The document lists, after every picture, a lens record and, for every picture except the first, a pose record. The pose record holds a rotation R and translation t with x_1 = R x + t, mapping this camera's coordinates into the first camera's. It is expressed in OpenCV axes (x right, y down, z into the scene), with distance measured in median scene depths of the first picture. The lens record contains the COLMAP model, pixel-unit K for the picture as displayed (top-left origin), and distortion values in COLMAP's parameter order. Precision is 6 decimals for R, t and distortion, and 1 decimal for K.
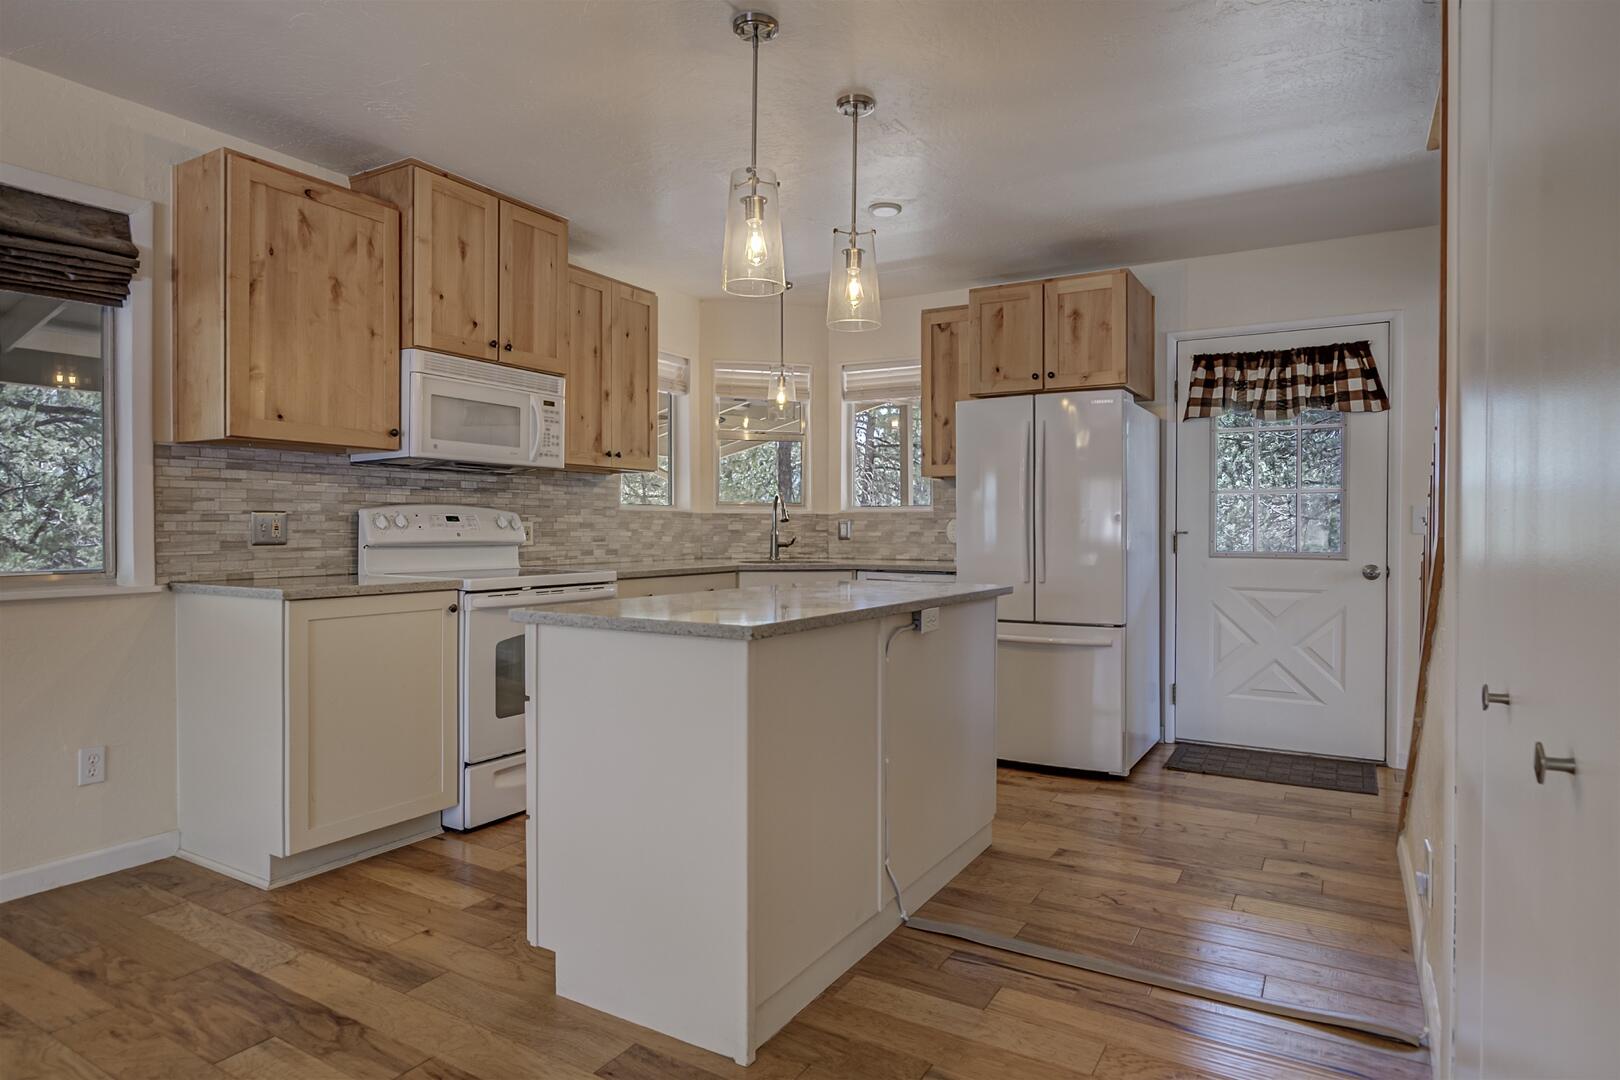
lens RADIAL K [[930.9, 0, 804.9], [0, 930.9, 532.7], [0, 0, 1]] dist [-0.018232, 0.000111]
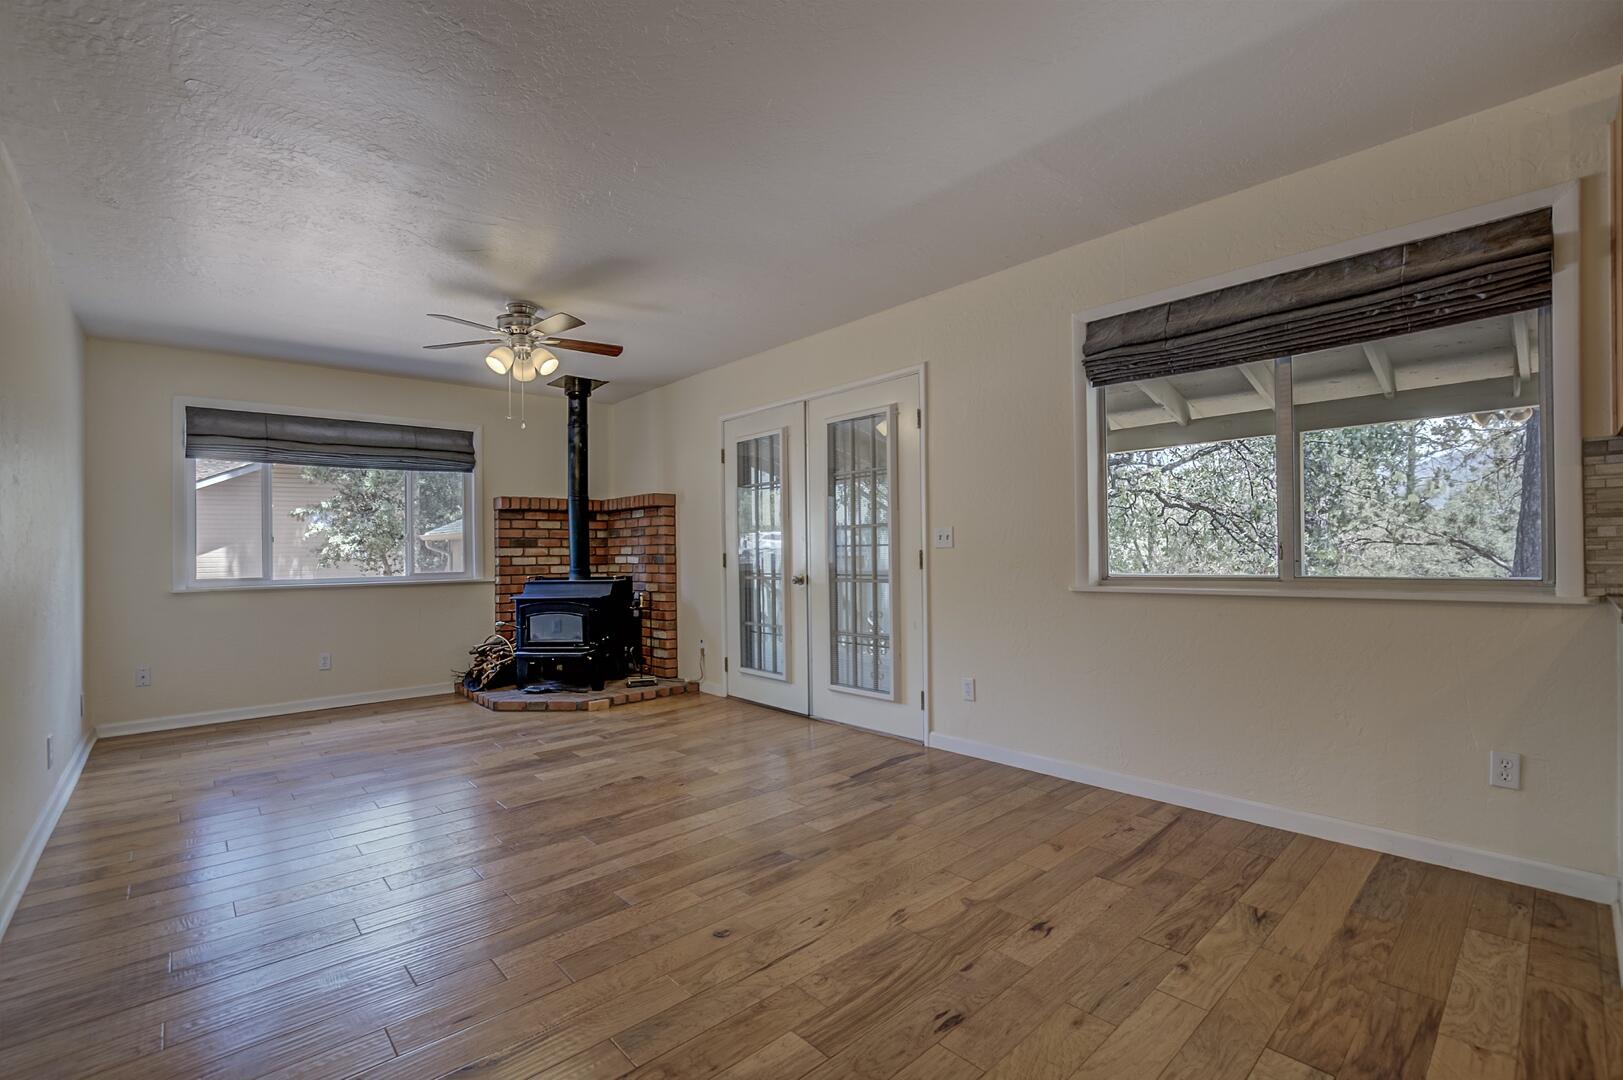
lens RADIAL K [[718.4, 0, 819.4], [0, 718.4, 547.2], [0, 0, 1]] dist [-0.027531, 0.000149]
pose [[-0.295607, -0.003737, -0.955302, 0.119901], [0.006316, 0.999963, -0.005866, 0.005035], [0.955289, -0.007768, -0.295572, 0.334593]]
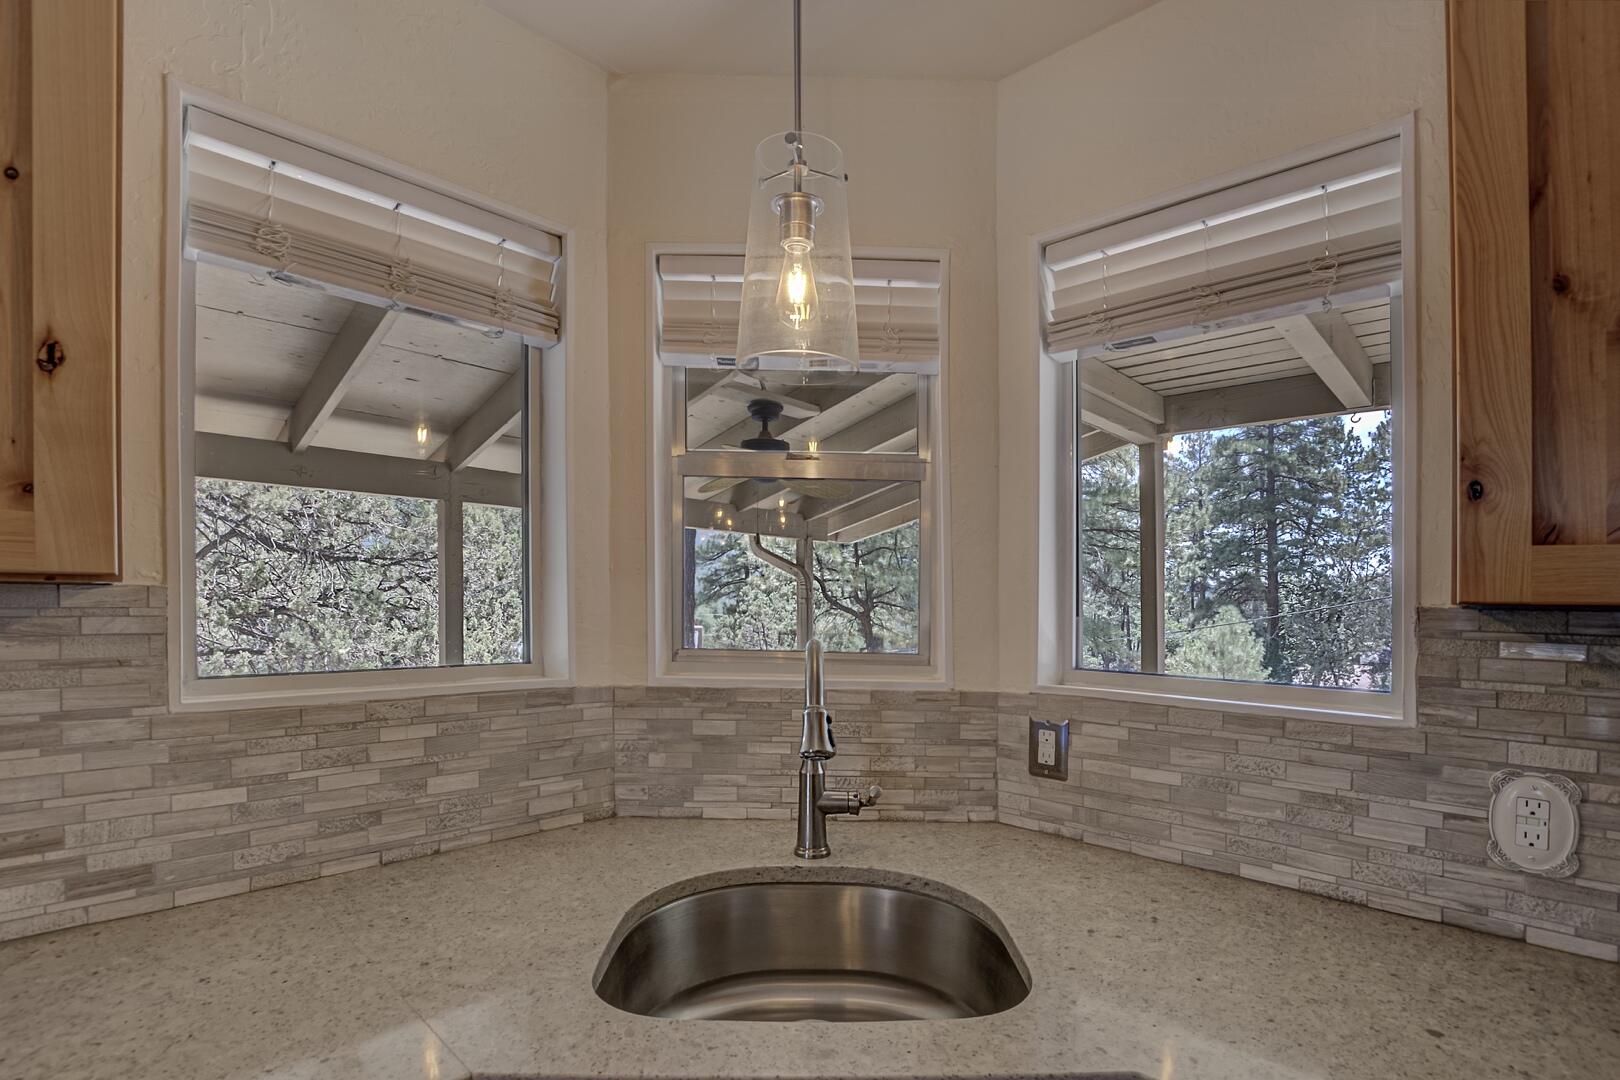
lens RADIAL K [[767.1, 0, 793.4], [0, 767.1, 578.6], [0, 0, 1]] dist [-0.058113, 0.000210]
pose [[0.964852, 0.002784, -0.262780, 0.034979], [-0.012580, 0.999287, -0.035603, -0.066866], [0.262494, 0.037657, 0.964199, 0.960667]]
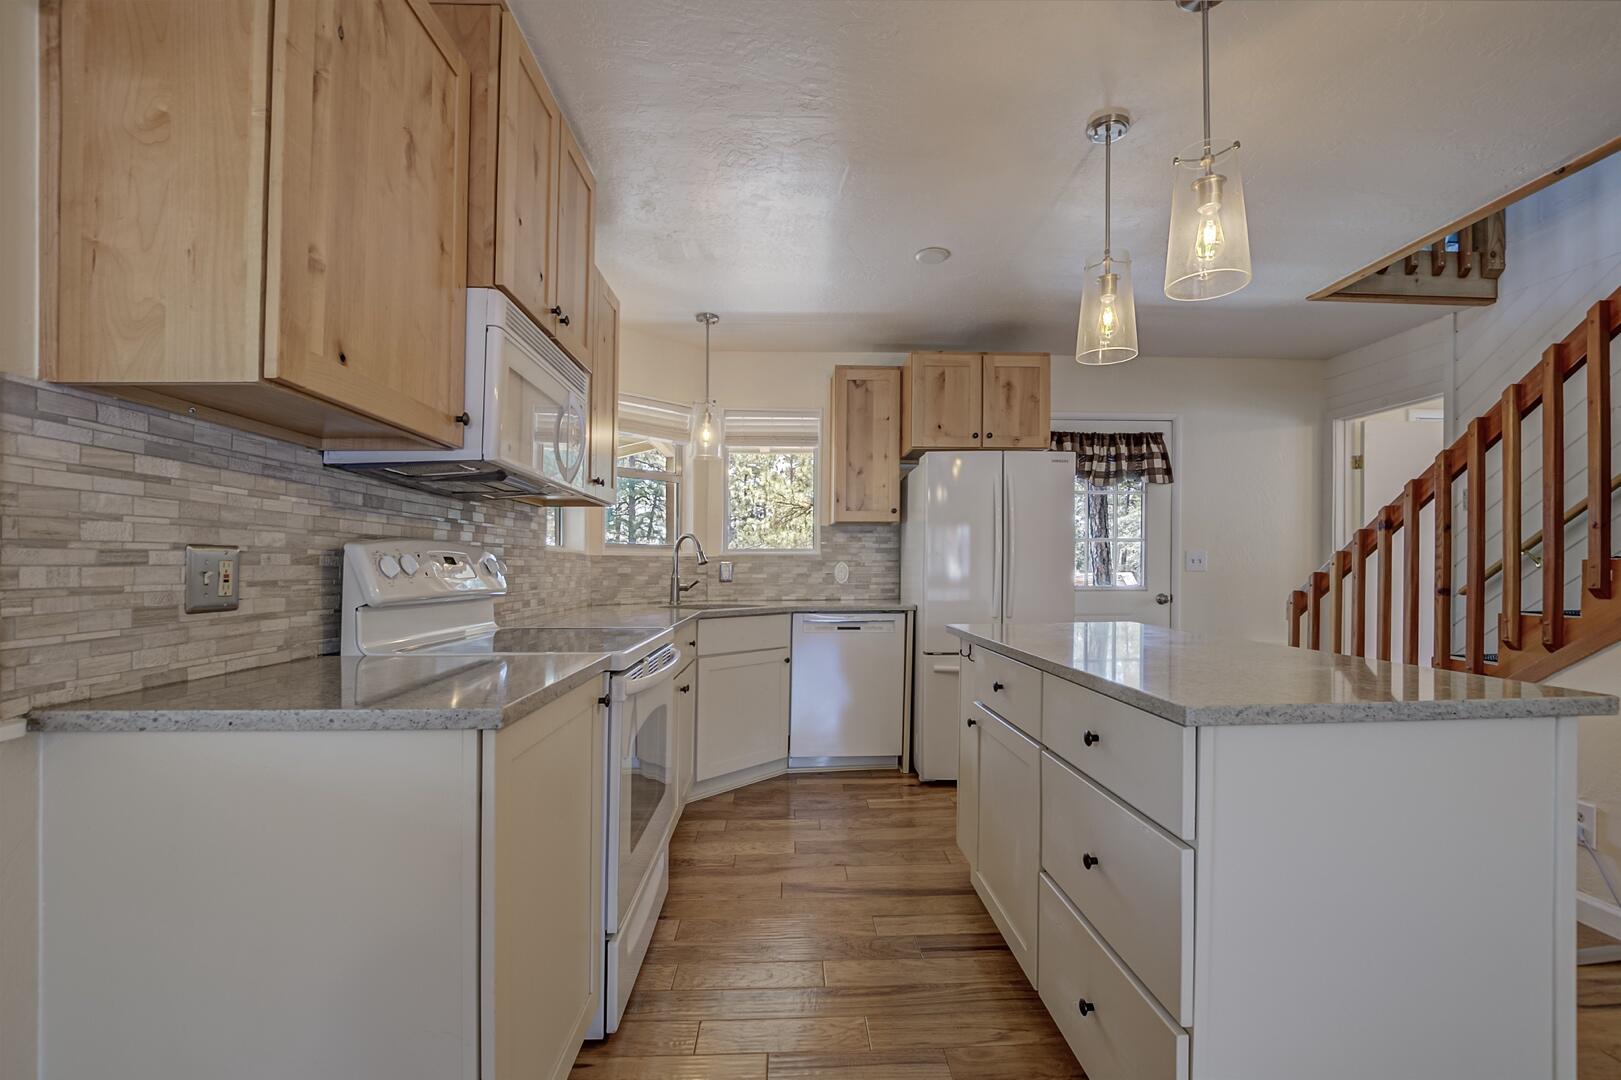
lens RADIAL K [[724.6, 0, 833.6], [0, 724.6, 554.4], [0, 0, 1]] dist [-0.027504, 0.000210]
pose [[0.831512, 0.004769, 0.555486, -0.394317], [0.009386, 0.999700, -0.022633, -0.004787], [-0.555427, 0.024033, 0.831218, 0.373127]]
